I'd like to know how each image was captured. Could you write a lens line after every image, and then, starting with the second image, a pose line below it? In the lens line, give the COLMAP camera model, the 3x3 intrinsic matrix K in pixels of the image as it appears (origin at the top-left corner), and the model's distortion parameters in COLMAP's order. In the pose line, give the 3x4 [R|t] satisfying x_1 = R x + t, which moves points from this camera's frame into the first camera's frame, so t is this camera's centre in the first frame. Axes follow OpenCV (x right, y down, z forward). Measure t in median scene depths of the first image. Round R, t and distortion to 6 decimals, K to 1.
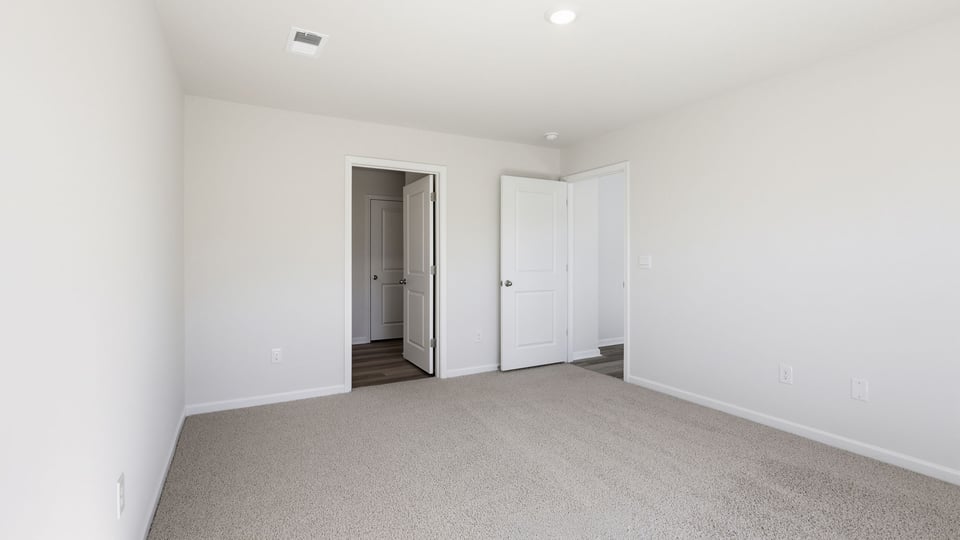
lens RADIAL K [[438.7, 0, 476.6], [0, 438.7, 263.9], [0, 0, 1]] dist [-0.010151, 0.003806]
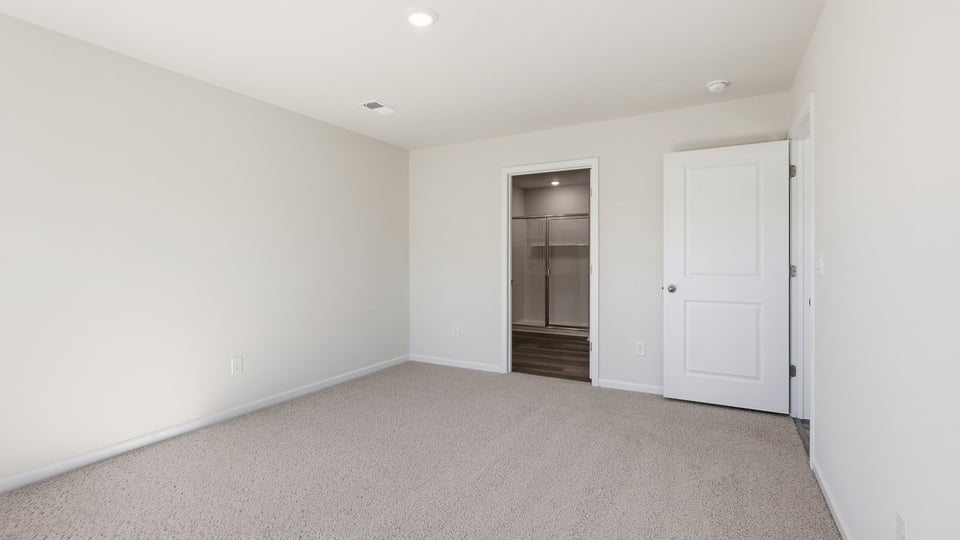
lens RADIAL K [[438.7, 0, 474.8], [0, 438.7, 263.8], [0, 0, 1]] dist [-0.010151, 0.003806]
pose [[0.531246, 0.012878, -0.847120, 0.551922], [-0.007021, 0.999917, 0.010798, -0.006385], [0.847188, 0.000211, 0.531292, 0.278696]]
